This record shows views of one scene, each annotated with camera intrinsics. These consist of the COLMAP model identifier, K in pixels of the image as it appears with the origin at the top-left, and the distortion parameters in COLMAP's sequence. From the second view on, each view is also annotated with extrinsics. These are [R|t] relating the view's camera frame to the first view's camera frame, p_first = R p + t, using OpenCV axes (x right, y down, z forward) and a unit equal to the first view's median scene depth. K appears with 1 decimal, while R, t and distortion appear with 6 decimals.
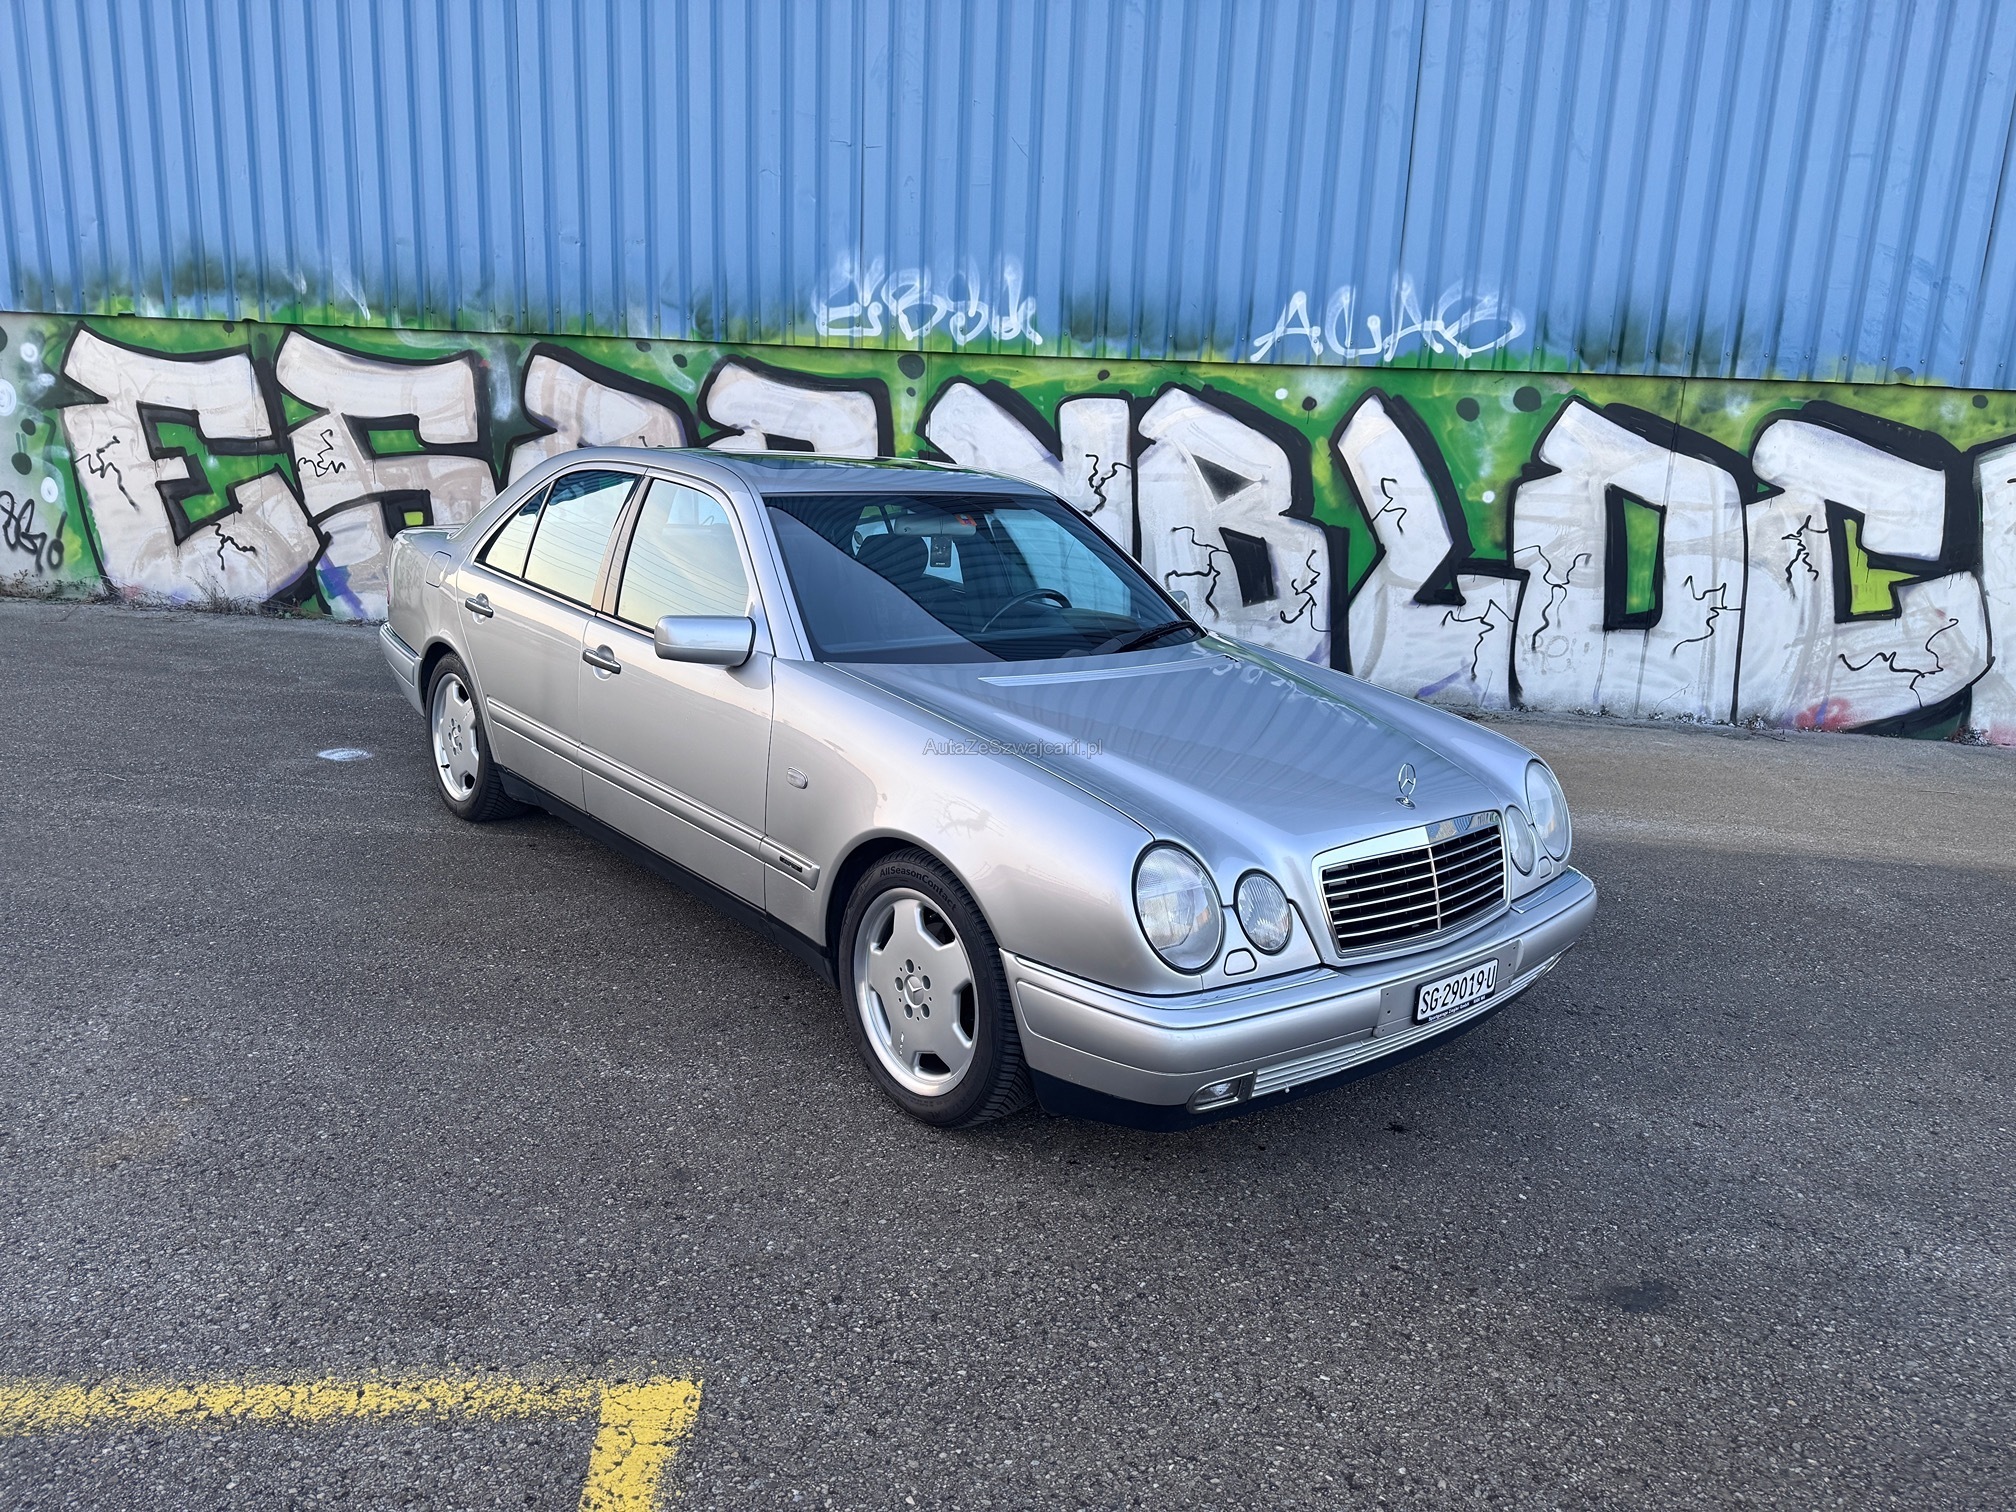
lens RADIAL K [[1406.9, 0, 1019.7], [0, 1406.9, 766.3], [0, 0, 1]] dist [0.054139, -0.068472]
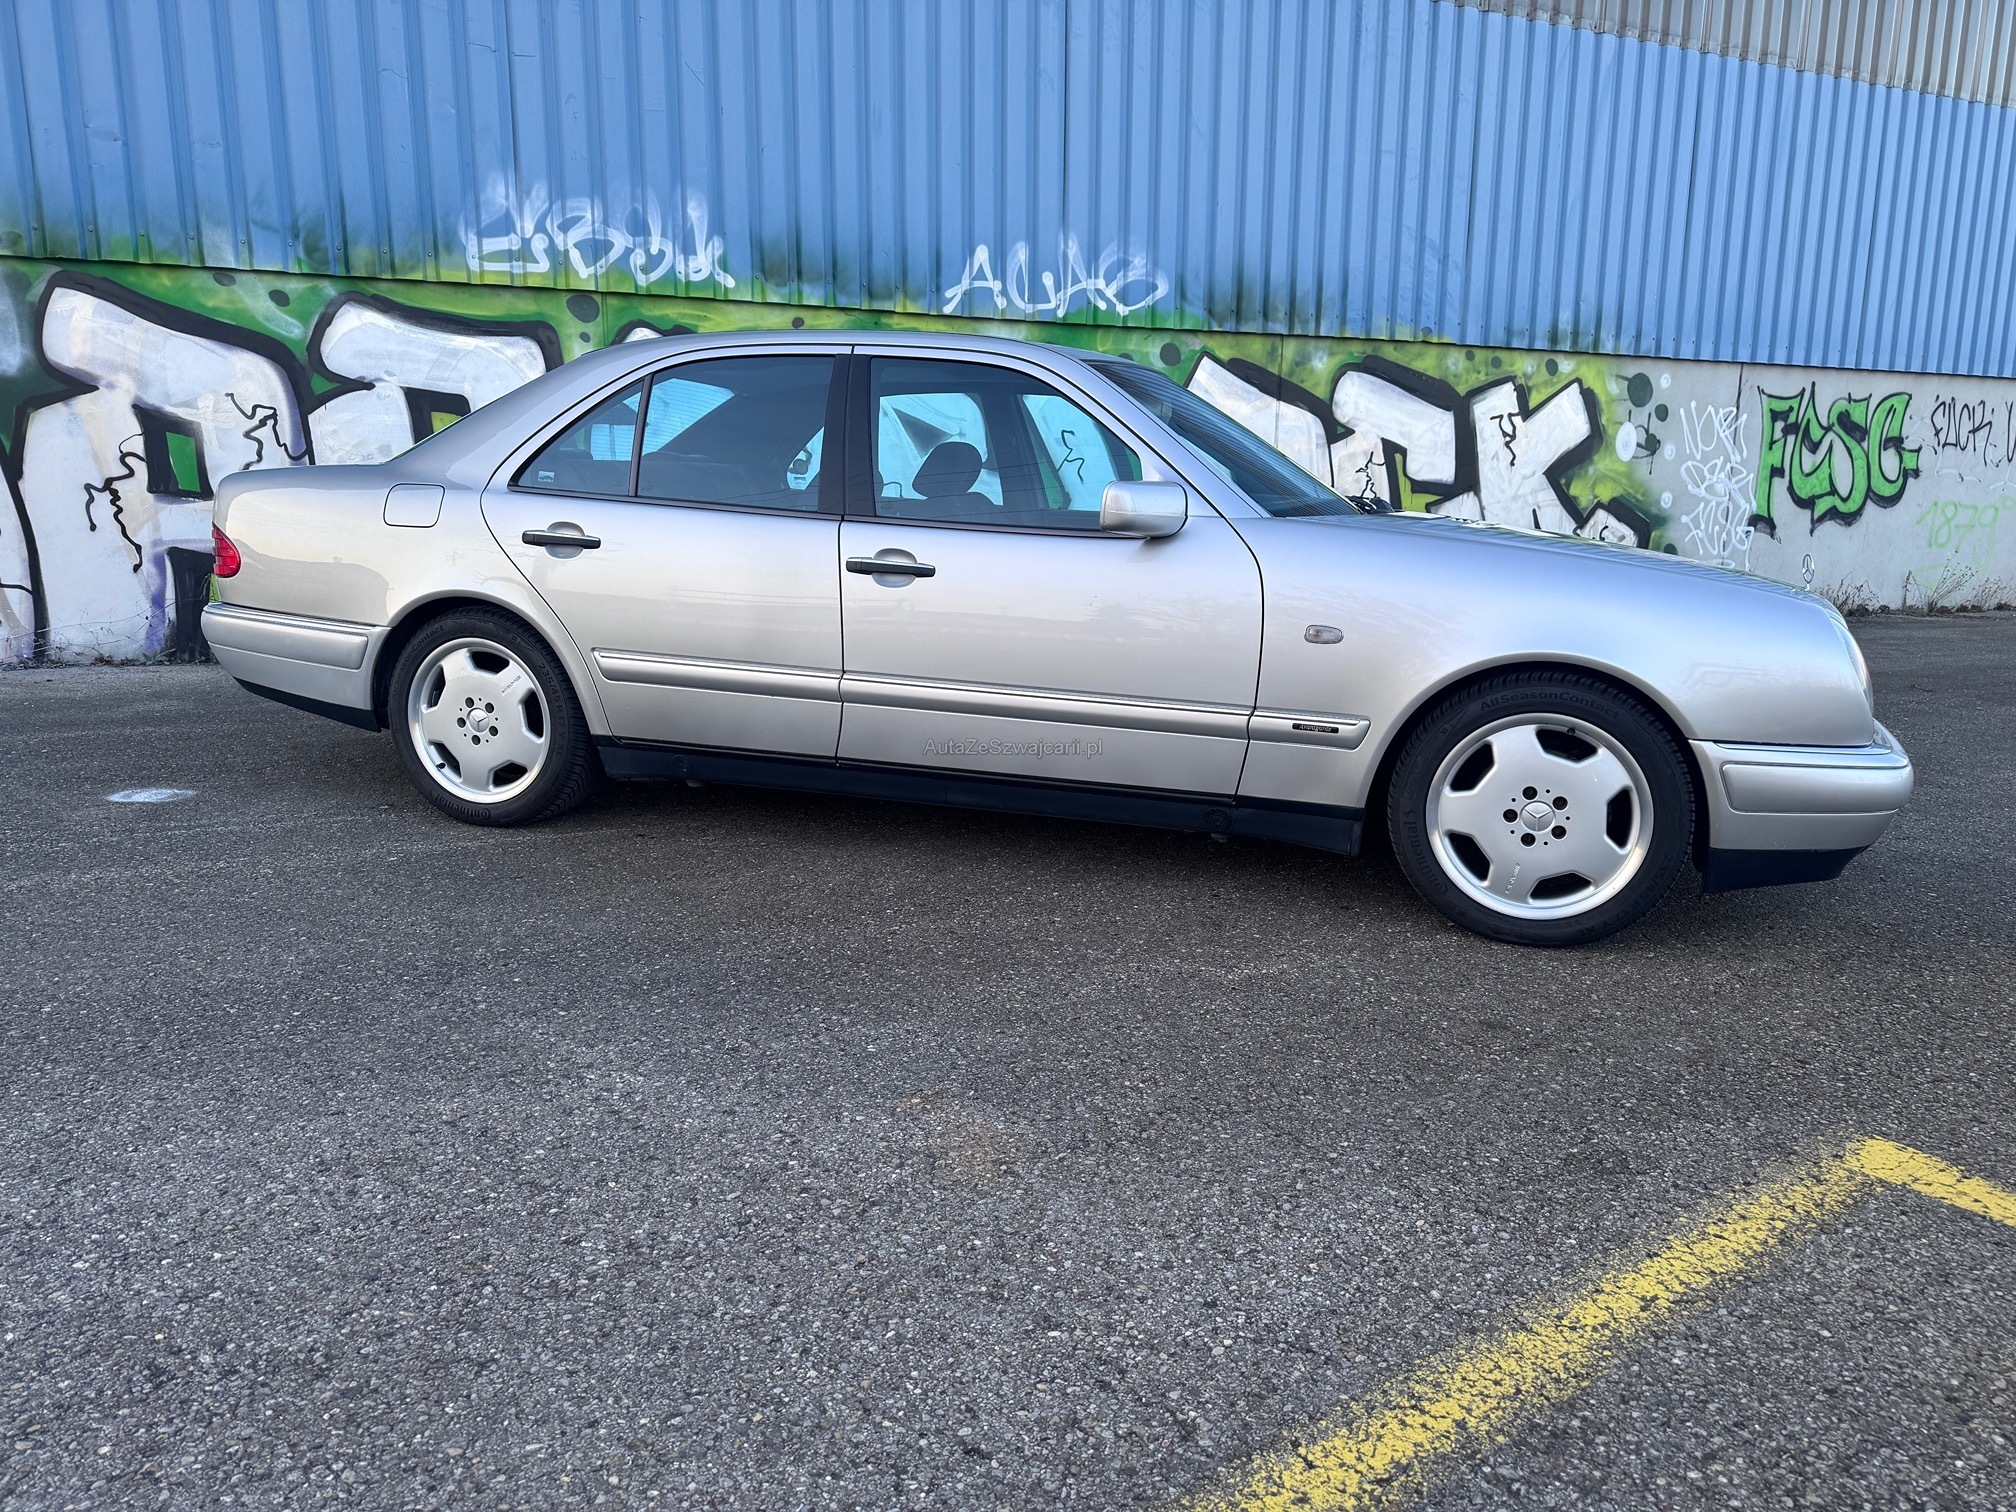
lens RADIAL K [[1406.9, 0, 1018.9], [0, 1406.9, 772.5], [0, 0, 1]] dist [0.054139, -0.068472]
pose [[0.853518, -0.139033, 0.502171, -0.336668], [0.146011, 0.988951, 0.025636, 0.018952], [-0.500187, 0.051441, 0.864388, 0.119451]]
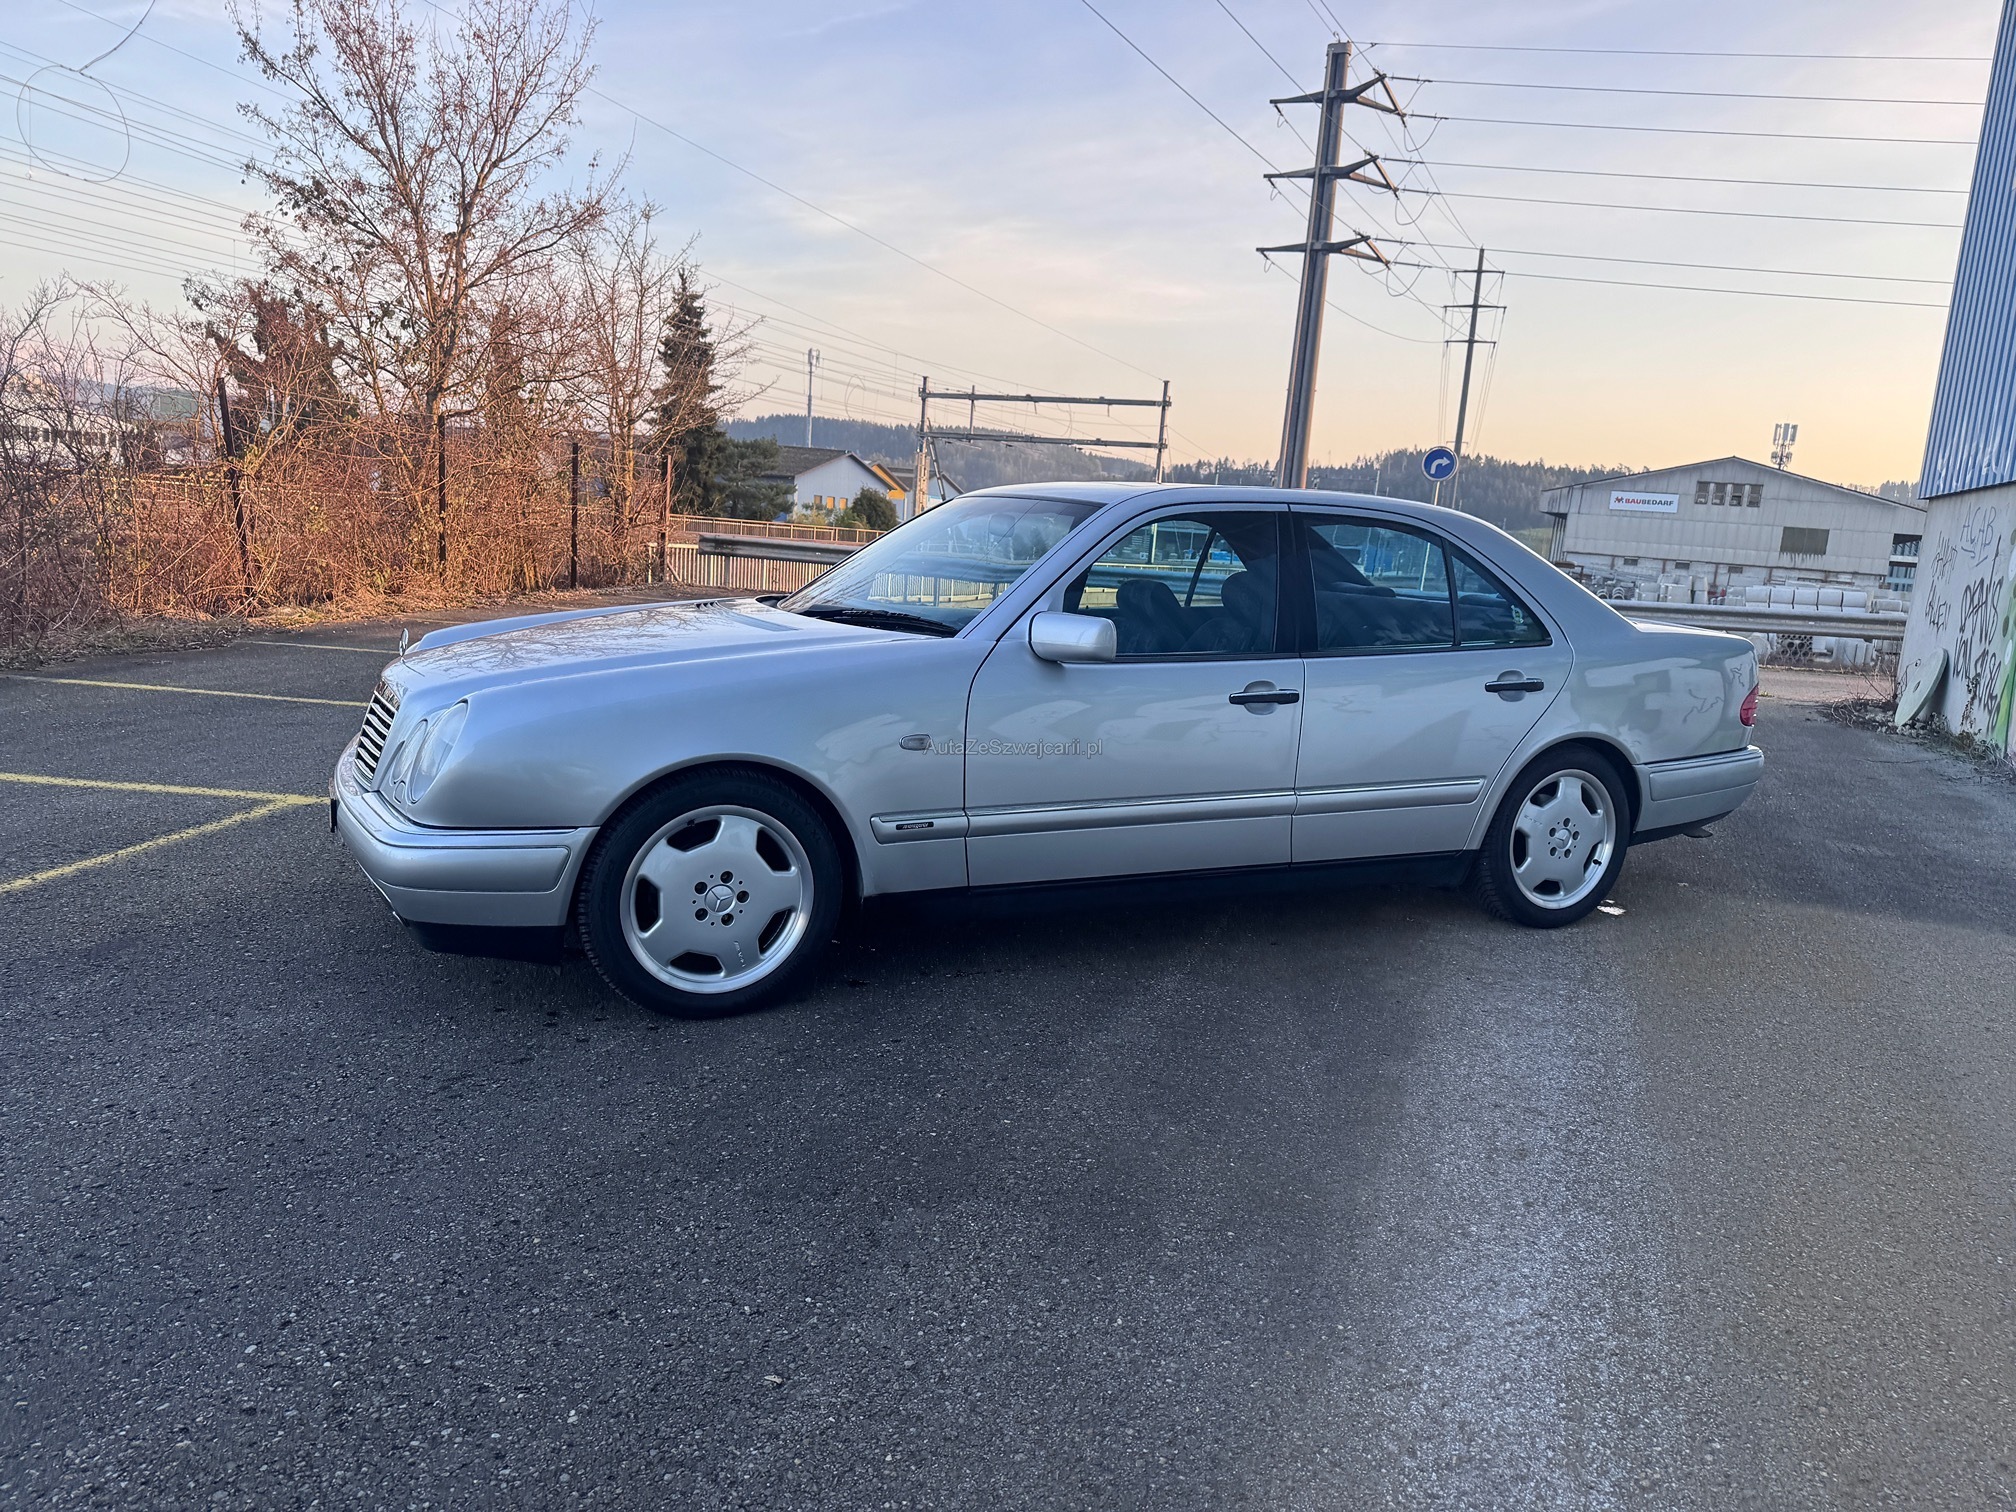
lens RADIAL K [[1406.9, 0, 1032.8], [0, 1406.9, 760.9], [0, 0, 1]] dist [0.054139, -0.068472]
pose [[-0.242942, 0.099648, -0.964909, 0.500633], [-0.300688, 0.937979, 0.172573, -0.100817], [0.922261, 0.332062, -0.197912, 0.665972]]
